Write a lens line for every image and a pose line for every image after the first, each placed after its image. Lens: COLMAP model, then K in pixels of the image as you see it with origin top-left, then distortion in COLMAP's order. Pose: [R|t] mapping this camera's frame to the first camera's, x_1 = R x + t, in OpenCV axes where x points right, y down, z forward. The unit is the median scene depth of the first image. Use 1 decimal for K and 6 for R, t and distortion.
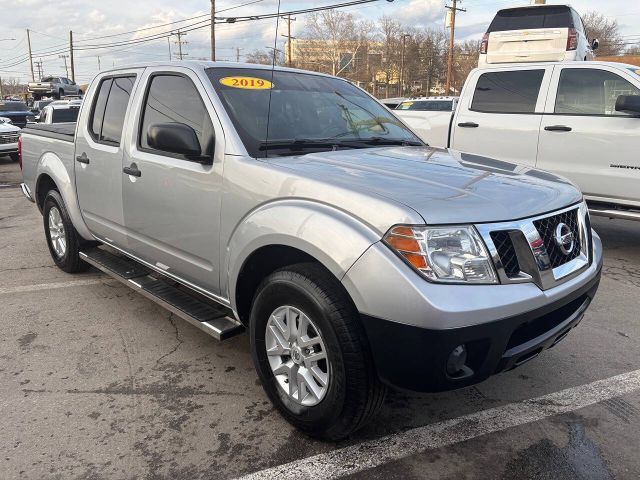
lens RADIAL K [[525.2, 0, 324.7], [0, 525.2, 240.0], [0, 0, 1]] dist [0.029079, -0.029993]
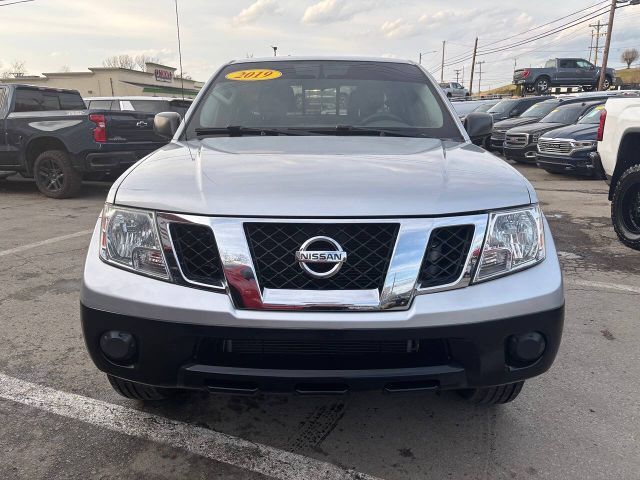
lens RADIAL K [[525.2, 0, 318.1], [0, 525.2, 242.7], [0, 0, 1]] dist [0.029079, -0.029993]
pose [[0.674877, 0.159485, -0.720489, 0.850537], [-0.160582, 0.984708, 0.067555, -0.062637], [0.720246, 0.070106, 0.690168, 0.423075]]
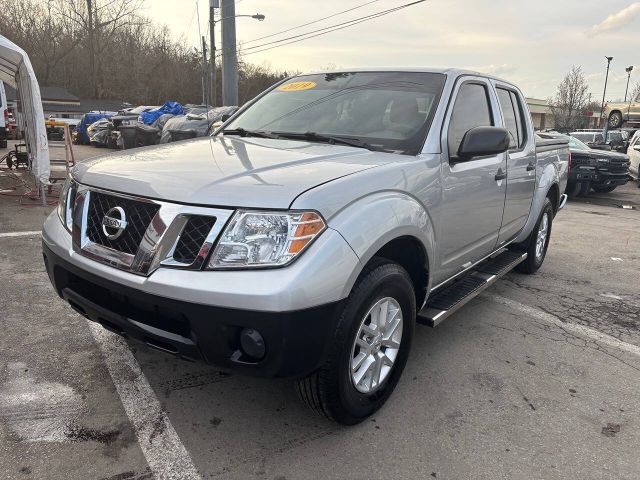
lens RADIAL K [[525.2, 0, 297.0], [0, 525.2, 250.6], [0, 0, 1]] dist [0.029079, -0.029993]
pose [[0.069966, 0.222967, -0.972312, 1.229554], [-0.267914, 0.943090, 0.196987, -0.201676], [0.960899, 0.246714, 0.125720, 1.049195]]
